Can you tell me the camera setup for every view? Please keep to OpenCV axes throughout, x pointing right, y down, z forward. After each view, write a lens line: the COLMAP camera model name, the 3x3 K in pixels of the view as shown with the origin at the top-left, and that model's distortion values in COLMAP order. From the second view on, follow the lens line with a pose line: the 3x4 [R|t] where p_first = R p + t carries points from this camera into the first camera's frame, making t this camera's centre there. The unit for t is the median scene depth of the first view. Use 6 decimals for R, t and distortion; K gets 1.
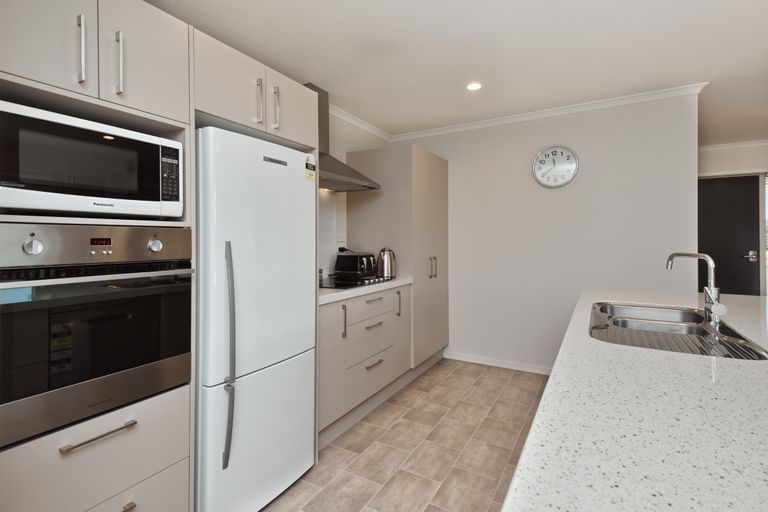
lens RADIAL K [[380.9, 0, 383.1], [0, 380.9, 244.4], [0, 0, 1]] dist [0.027133, 0.000354]
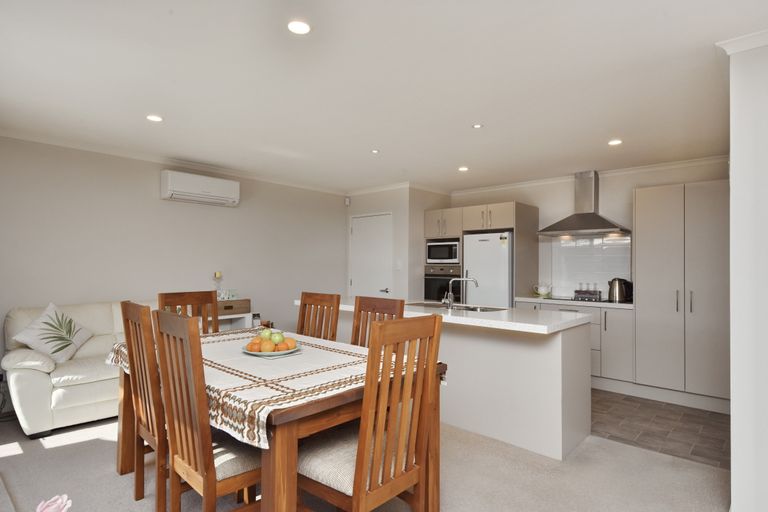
lens RADIAL K [[419.7, 0, 377.2], [0, 419.7, 252.9], [0, 0, 1]] dist [0.004563, -0.002787]
pose [[-0.257550, -0.013356, -0.966173, 3.340092], [-0.000214, 0.999905, -0.013766, -0.108325], [0.966265, -0.003339, -0.257528, 1.256893]]
